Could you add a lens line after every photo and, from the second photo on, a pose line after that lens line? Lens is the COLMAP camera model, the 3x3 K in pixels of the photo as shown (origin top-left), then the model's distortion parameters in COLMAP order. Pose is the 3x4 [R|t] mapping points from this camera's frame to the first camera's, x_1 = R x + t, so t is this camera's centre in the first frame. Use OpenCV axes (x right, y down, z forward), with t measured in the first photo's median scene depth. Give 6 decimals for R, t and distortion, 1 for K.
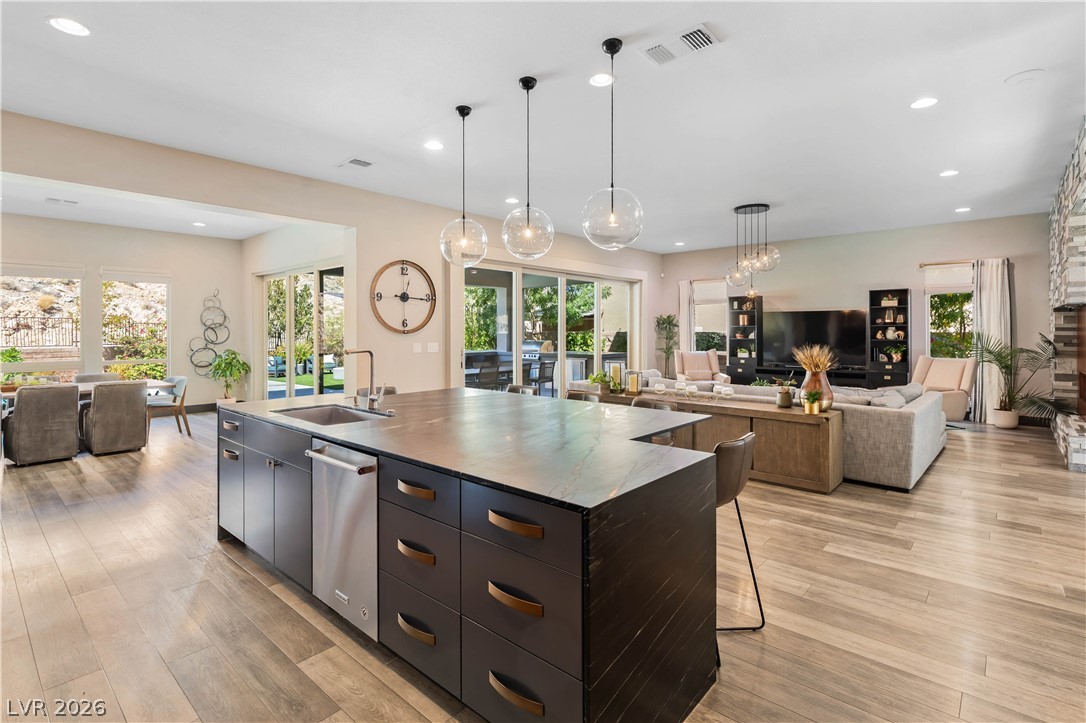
lens RADIAL K [[515.0, 0, 554.2], [0, 515.0, 333.1], [0, 0, 1]] dist [0.002131, 0.000594]
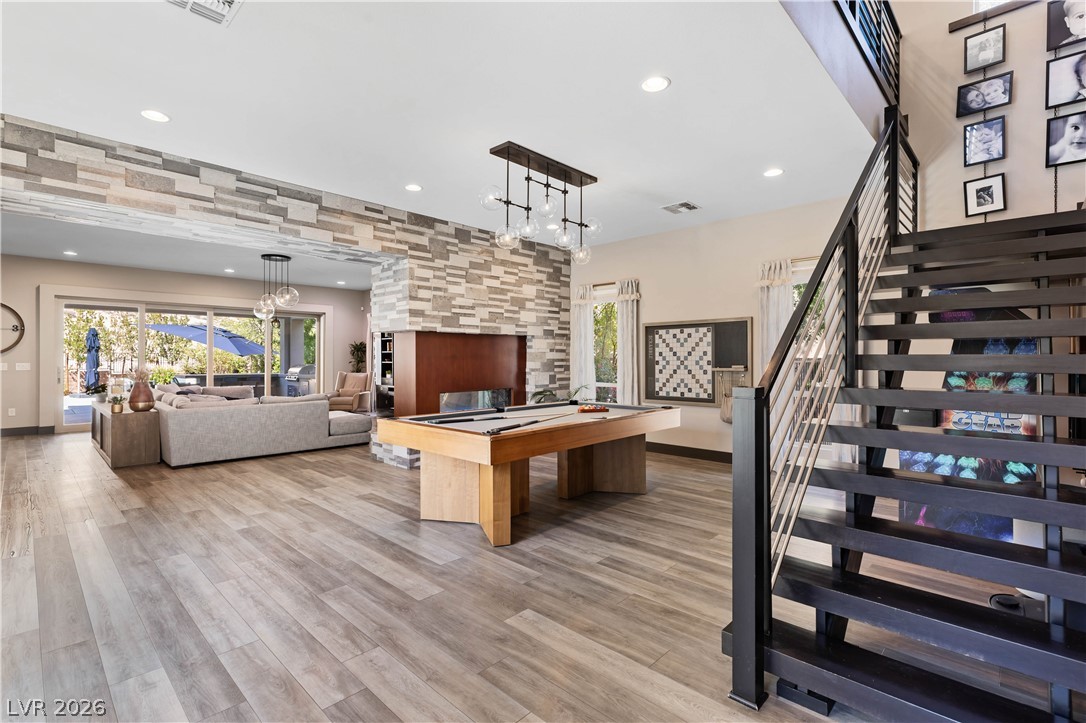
lens RADIAL K [[498.4, 0, 546.1], [0, 498.4, 358.5], [0, 0, 1]] dist [0.005906, 0.000121]
pose [[0.998681, 0.004226, -0.051161, 0.946593], [-0.004465, 0.999980, -0.004556, 0.007259], [0.051141, 0.004778, 0.998680, -0.161249]]
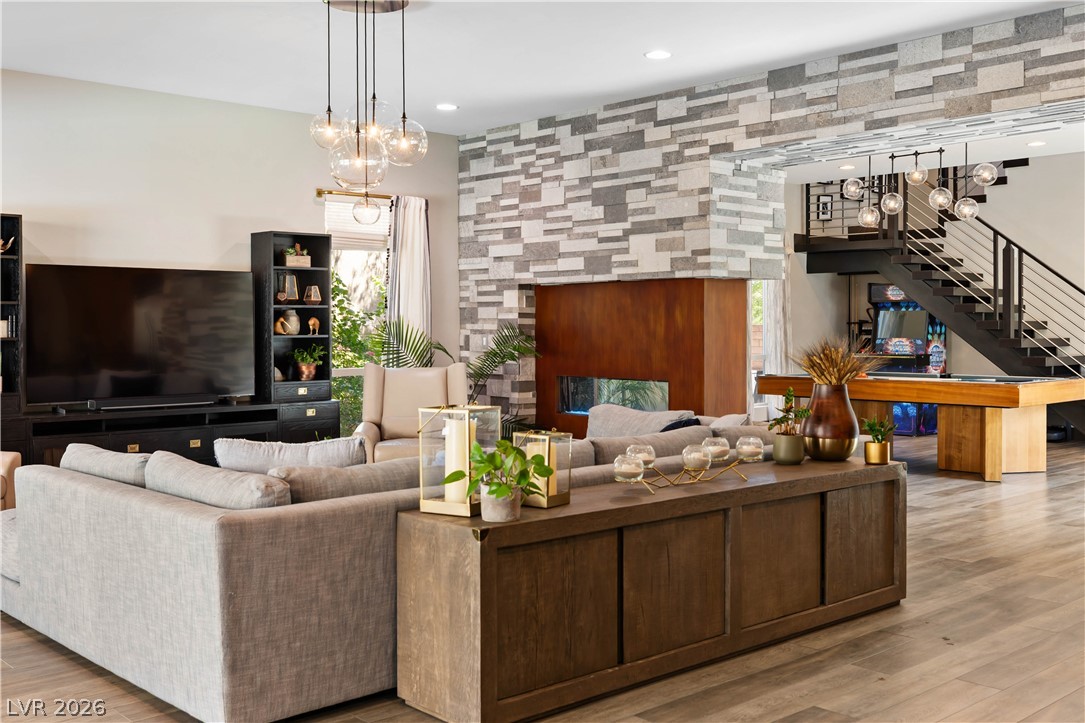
lens RADIAL K [[1097.0, 0, 519.7], [0, 1097.0, 336.3], [0, 0, 1]] dist [0.000683, 0.002637]
pose [[0.135560, -0.005869, 0.990752, -0.364718], [0.007432, 0.999960, 0.004907, 0.010285], [-0.990741, 0.006698, 0.135598, 0.660995]]
